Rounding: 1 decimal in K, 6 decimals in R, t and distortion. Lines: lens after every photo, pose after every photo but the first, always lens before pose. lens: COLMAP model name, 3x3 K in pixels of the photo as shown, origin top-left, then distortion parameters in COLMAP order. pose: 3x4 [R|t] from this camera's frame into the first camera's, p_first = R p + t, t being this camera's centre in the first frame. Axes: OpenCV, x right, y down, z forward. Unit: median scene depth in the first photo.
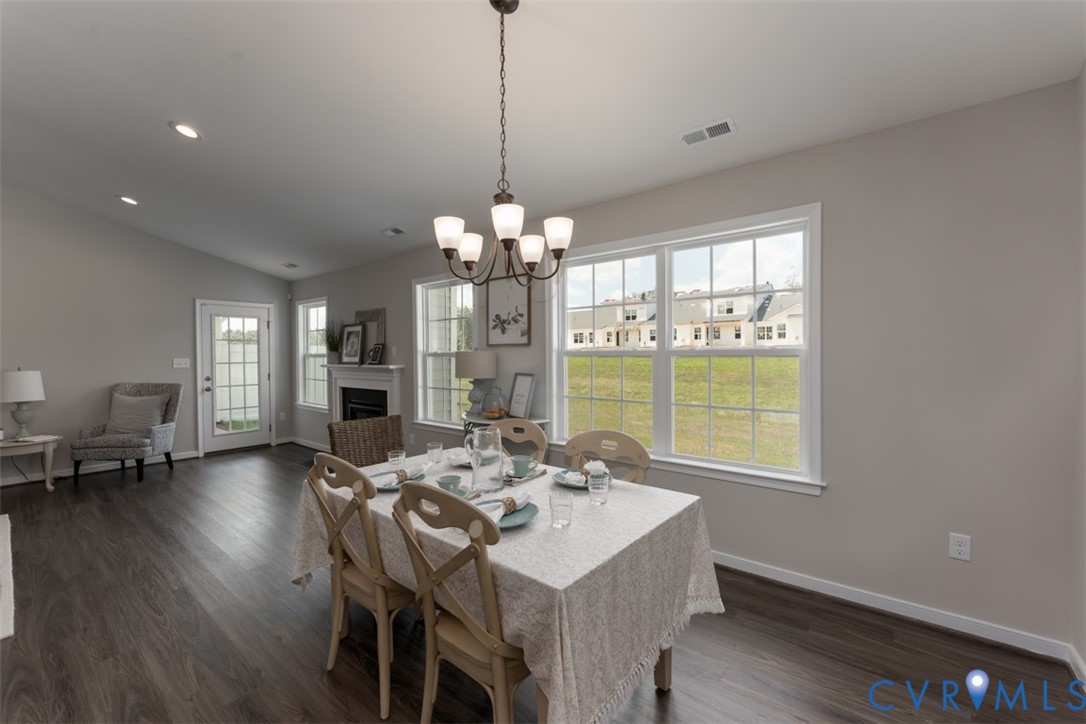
lens RADIAL K [[442.8, 0, 540.9], [0, 442.8, 349.8], [0, 0, 1]] dist [-0.002374, -0.000661]
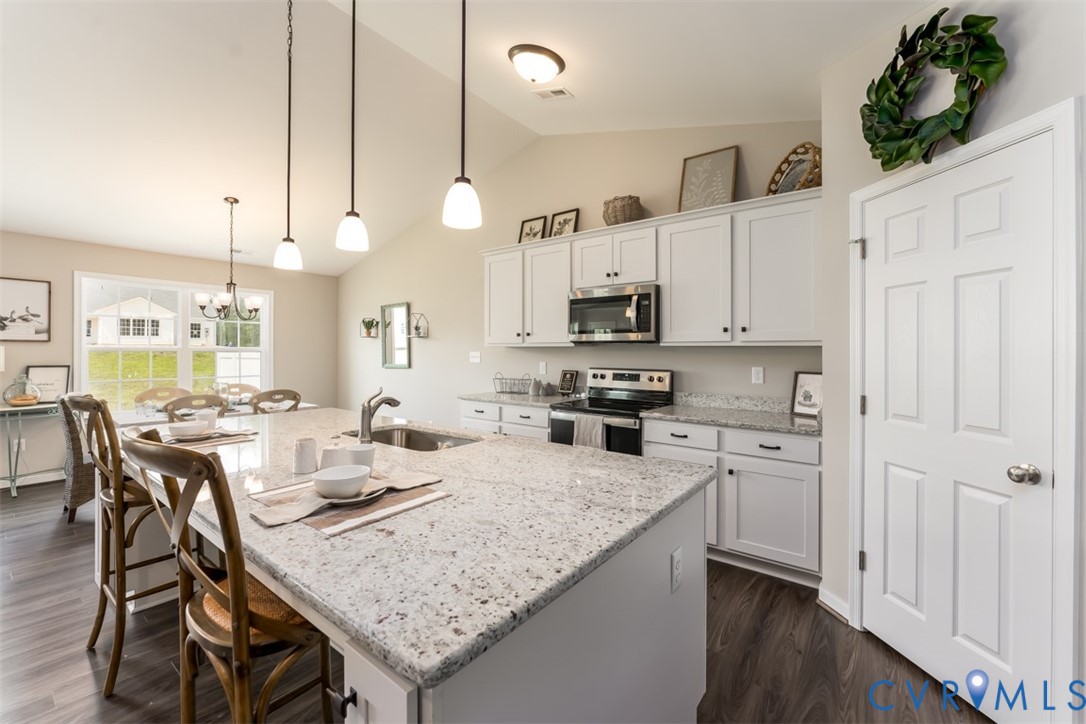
lens RADIAL K [[442.8, 0, 540.9], [0, 442.8, 349.8], [0, 0, 1]] dist [-0.002374, -0.000661]
pose [[-0.026065, 0.004293, 0.999651, -1.182419], [-0.016846, 0.999847, -0.004733, -0.004749], [-0.999518, -0.016963, -0.025989, -0.287070]]
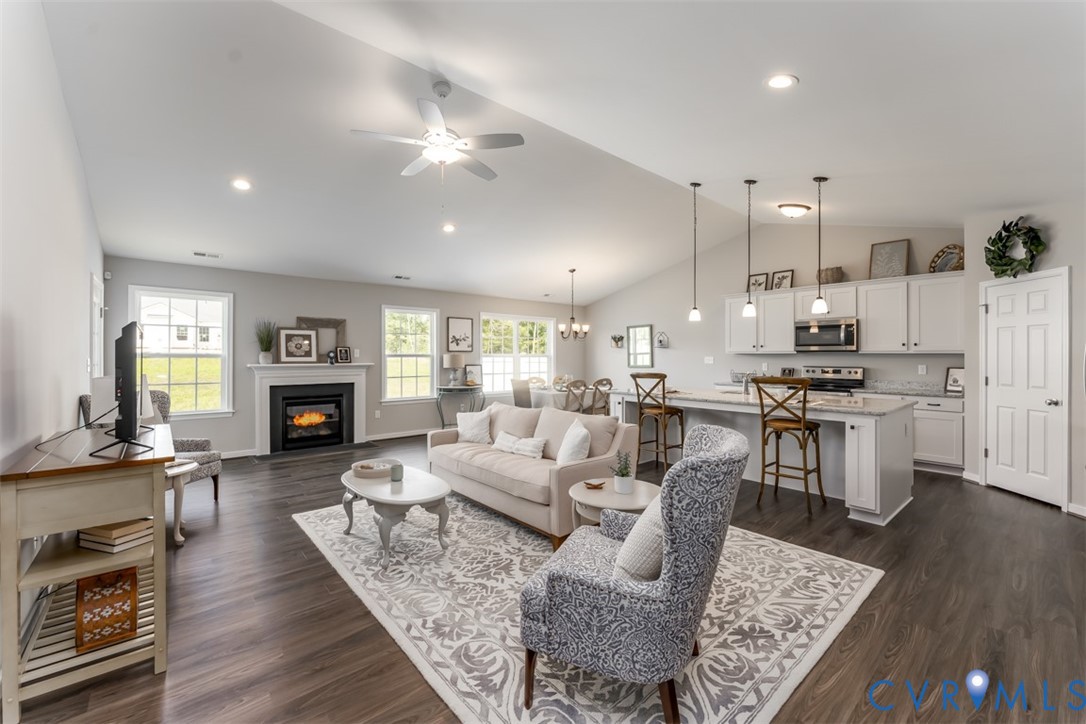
lens RADIAL K [[446.1, 0, 546.3], [0, 446.1, 355.9], [0, 0, 1]] dist [0.000675, 0.000555]
pose [[0.162706, 0.001075, 0.986674, -2.008981], [-0.014440, 0.999895, 0.001291, 0.002240], [-0.986569, -0.014458, 0.162704, 0.262236]]
